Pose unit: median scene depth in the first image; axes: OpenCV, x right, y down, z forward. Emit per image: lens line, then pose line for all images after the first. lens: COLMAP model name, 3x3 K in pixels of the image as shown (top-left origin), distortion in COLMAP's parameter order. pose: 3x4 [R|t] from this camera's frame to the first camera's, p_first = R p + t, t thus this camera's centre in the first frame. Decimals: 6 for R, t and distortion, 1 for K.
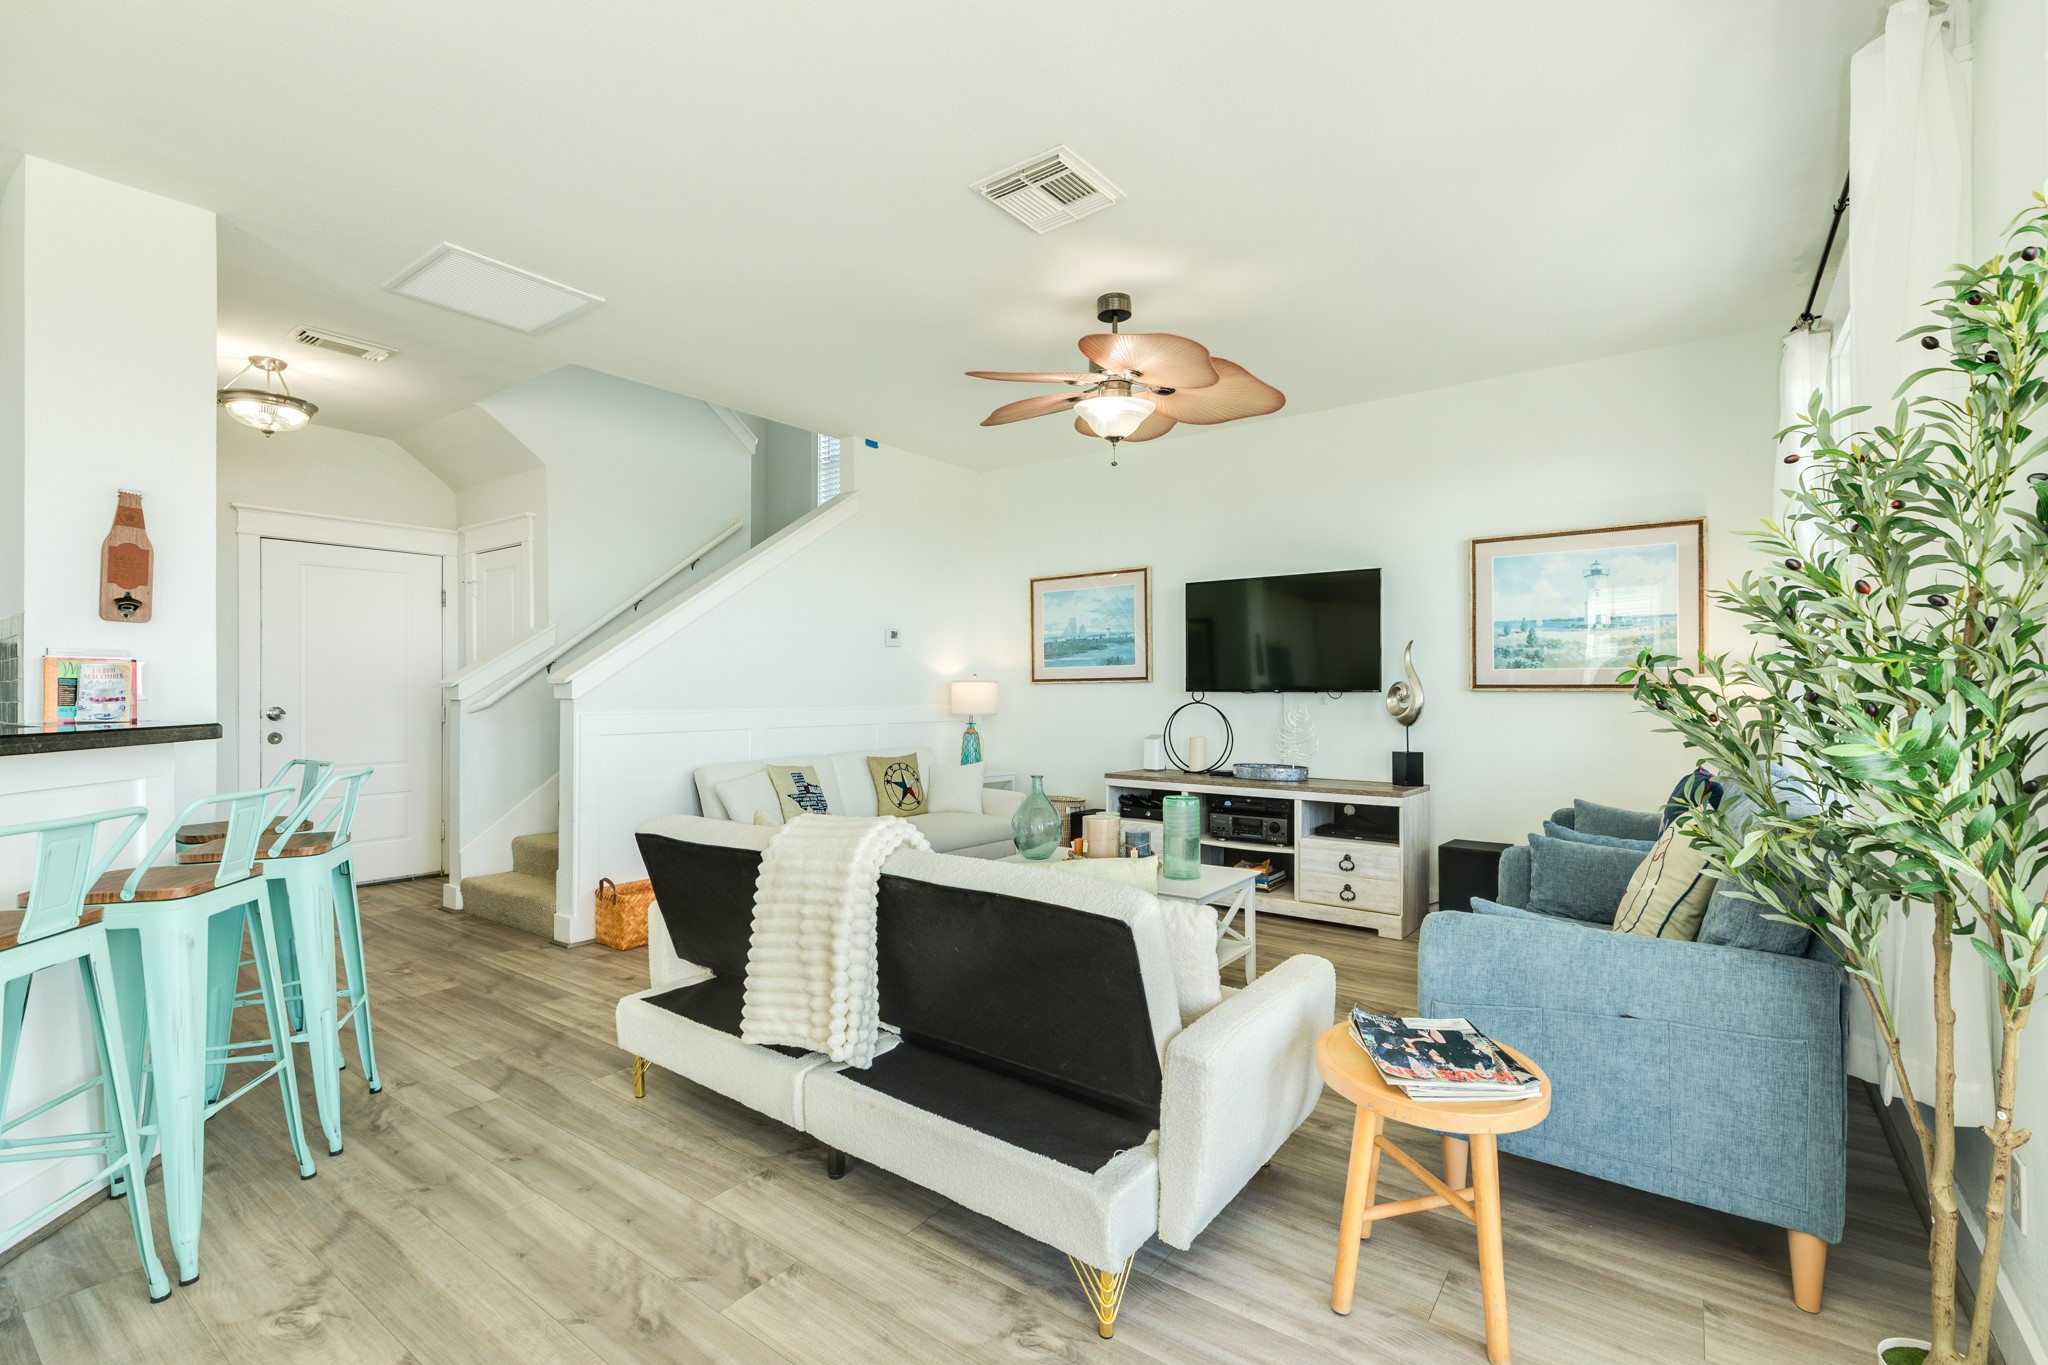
lens RADIAL K [[909.8, 0, 1021.1], [0, 909.8, 686.1], [0, 0, 1]] dist [0.003532, 0.000231]
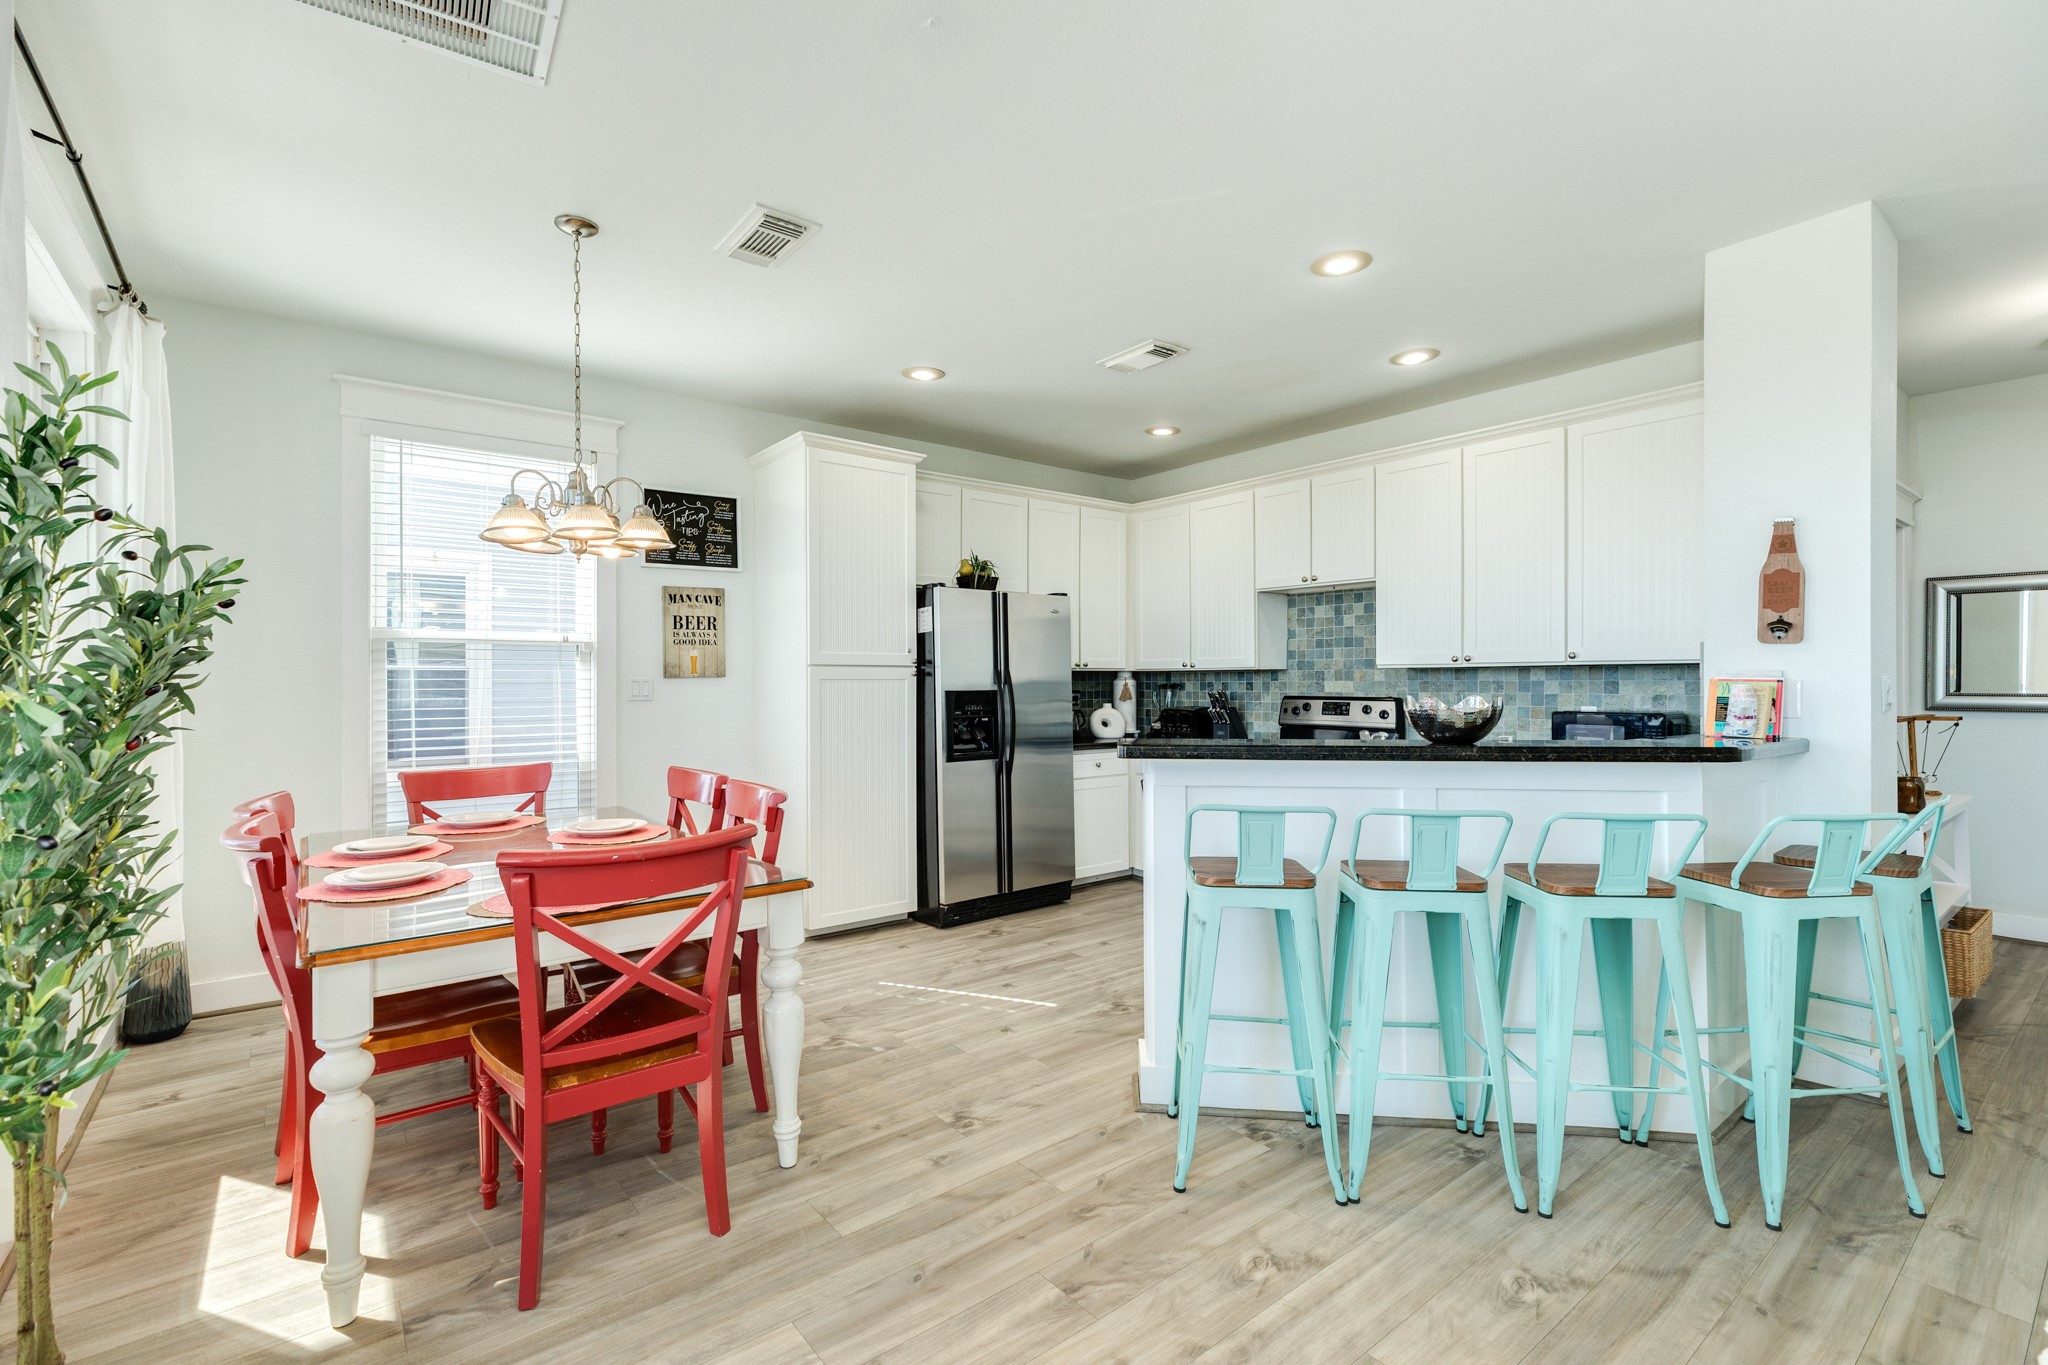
lens RADIAL K [[909.8, 0, 1018.3], [0, 909.8, 678.6], [0, 0, 1]] dist [0.003532, 0.000231]
pose [[-0.268883, 0.003974, -0.963165, 0.144695], [0.006942, 0.999974, 0.002188, -0.019984], [0.963148, -0.006098, -0.268904, 0.226323]]
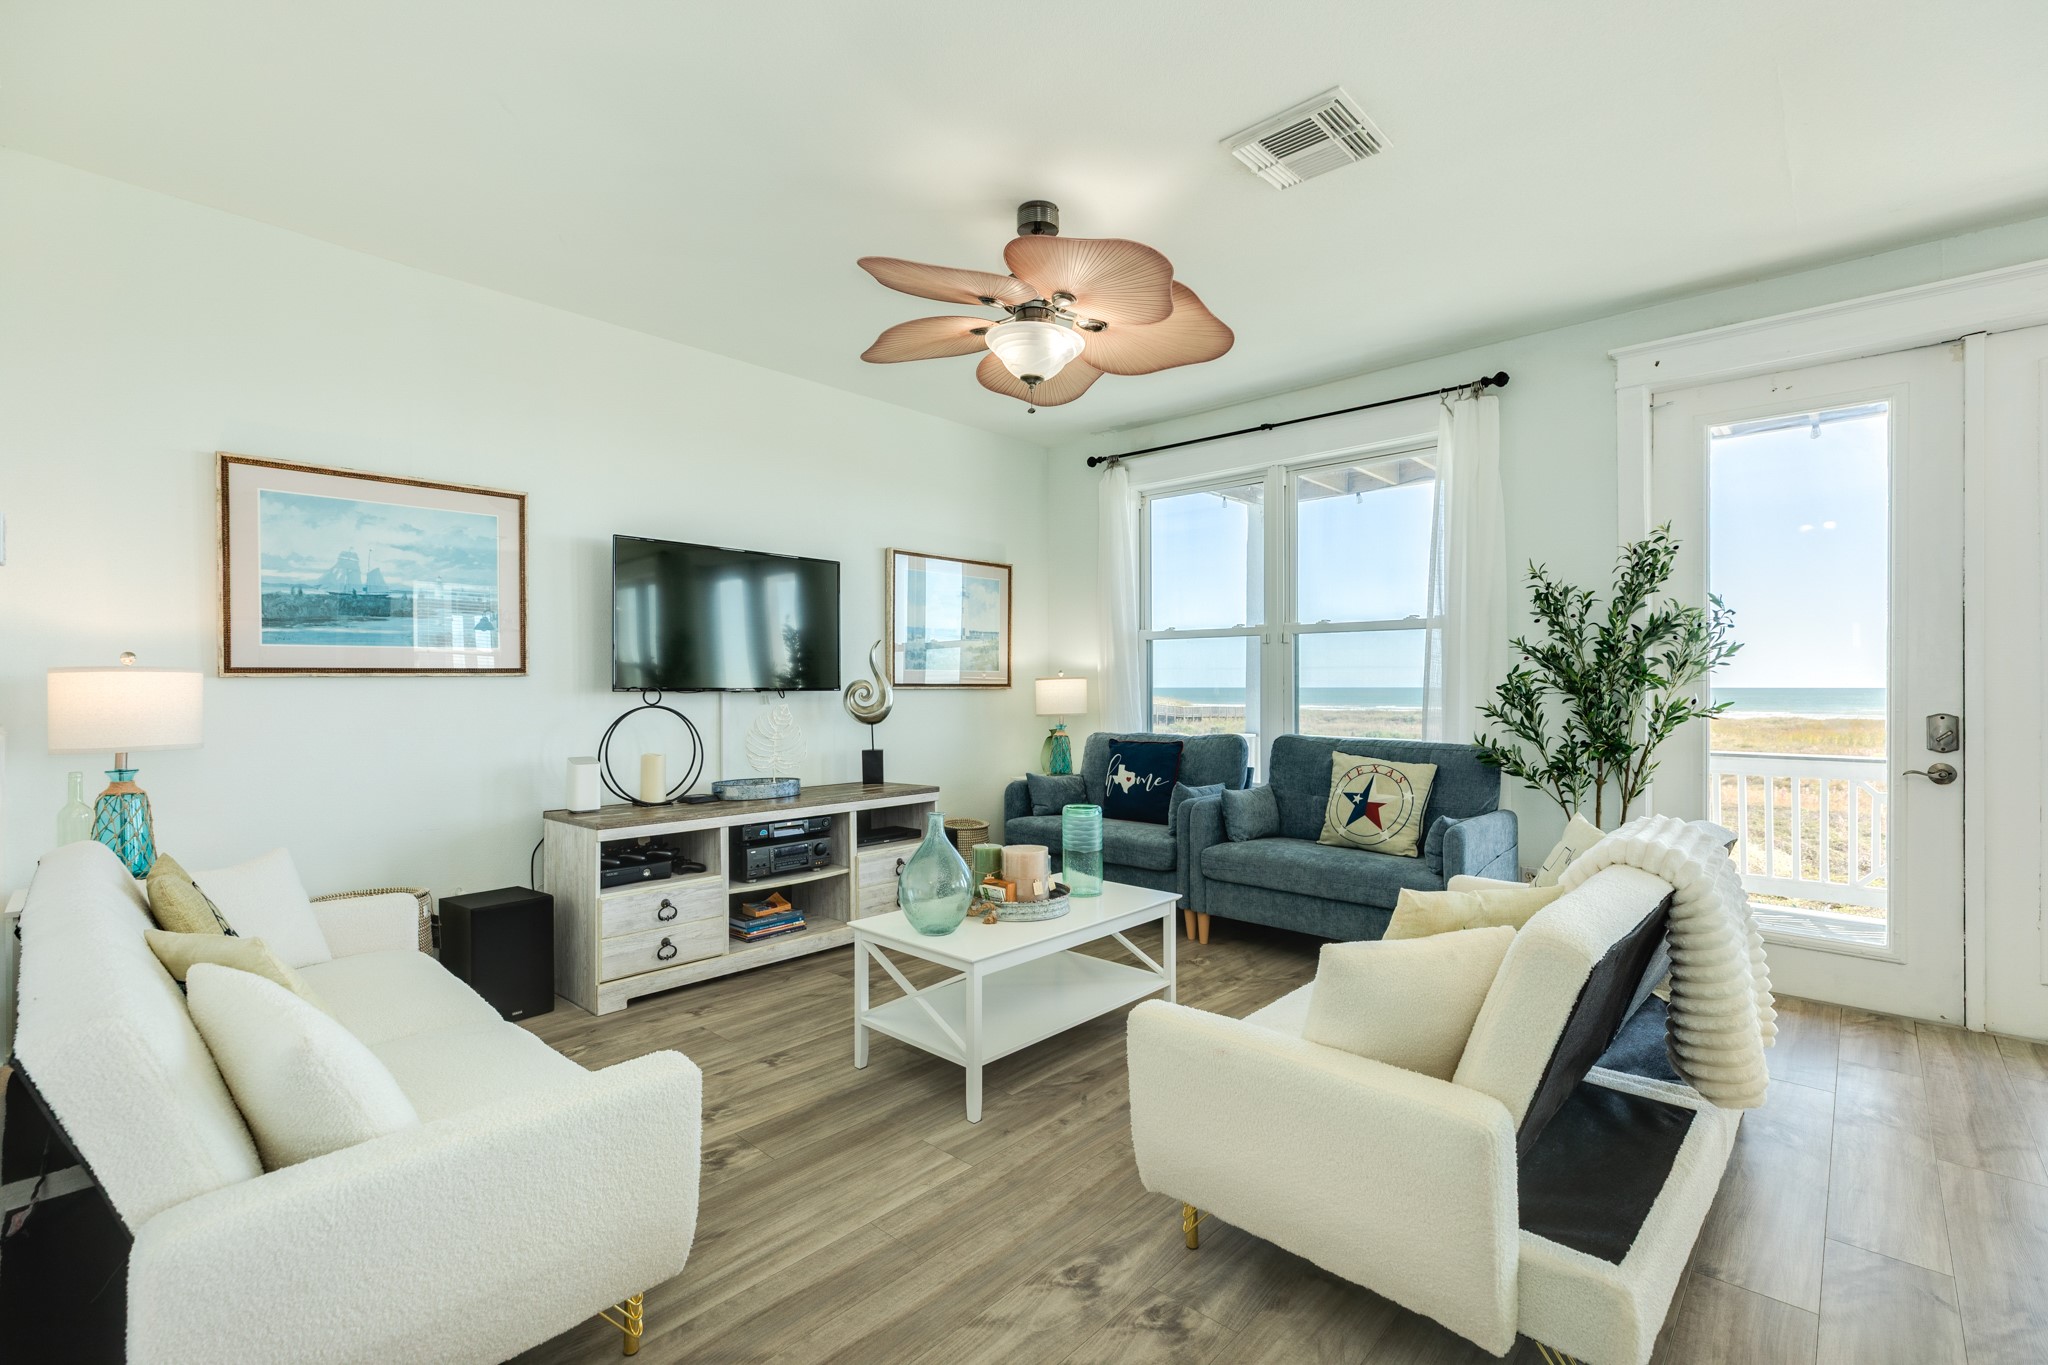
lens RADIAL K [[909.8, 0, 1024.2], [0, 909.8, 681.7], [0, 0, 1]] dist [0.003532, 0.000231]
pose [[0.105539, 0.006852, 0.994392, -0.486226], [-0.003838, 0.999972, -0.006483, 0.001936], [-0.994408, -0.003132, 0.105562, 0.629883]]
